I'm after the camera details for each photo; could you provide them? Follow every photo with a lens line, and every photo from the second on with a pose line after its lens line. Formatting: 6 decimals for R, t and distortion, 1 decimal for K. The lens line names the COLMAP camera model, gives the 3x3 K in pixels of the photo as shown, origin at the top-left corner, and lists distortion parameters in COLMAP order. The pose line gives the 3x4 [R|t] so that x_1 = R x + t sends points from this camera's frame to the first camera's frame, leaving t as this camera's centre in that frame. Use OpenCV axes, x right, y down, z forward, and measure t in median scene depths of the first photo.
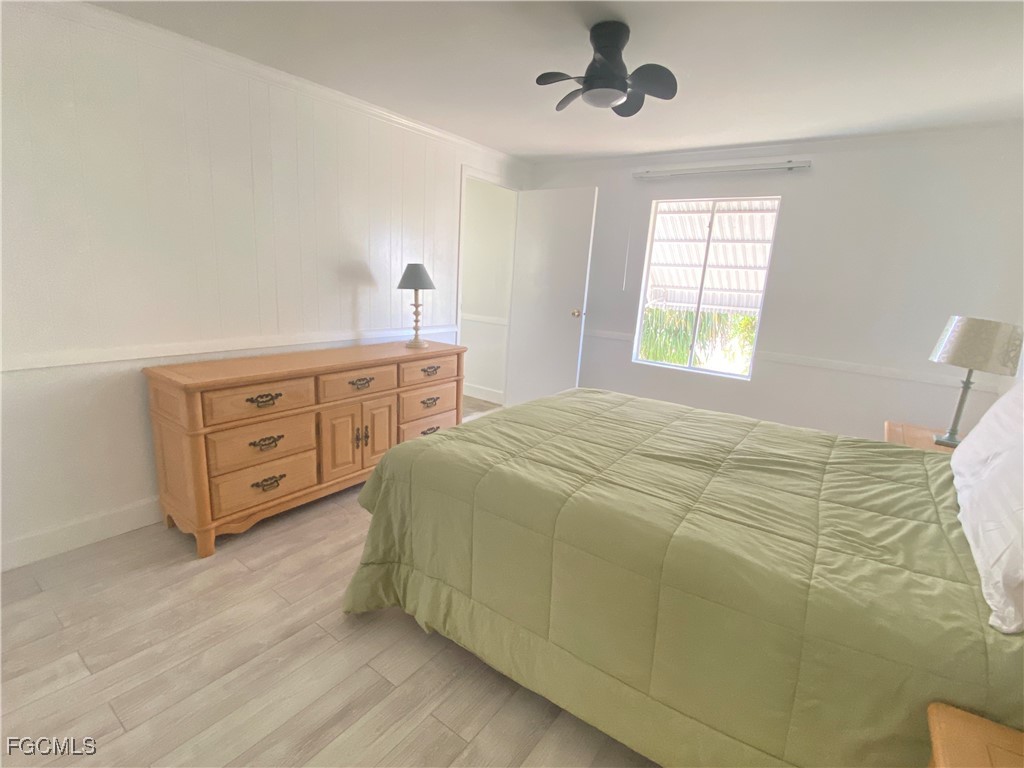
lens RADIAL K [[514.0, 0, 505.1], [0, 514.0, 382.4], [0, 0, 1]] dist [0.003099, 0.000040]
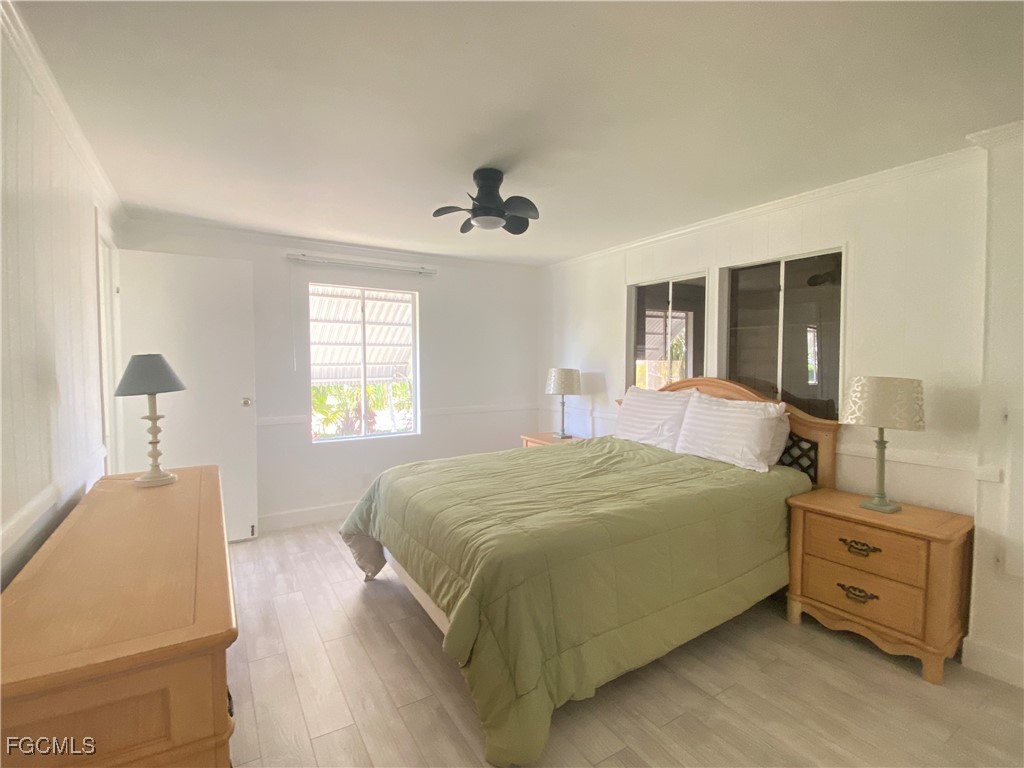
lens RADIAL K [[514.0, 0, 505.1], [0, 514.0, 382.4], [0, 0, 1]] dist [0.003099, 0.000040]
pose [[0.318697, -0.097891, 0.942788, -0.631108], [0.218970, 0.975351, 0.027252, -0.115236], [-0.922217, 0.197757, 0.332276, 0.378659]]
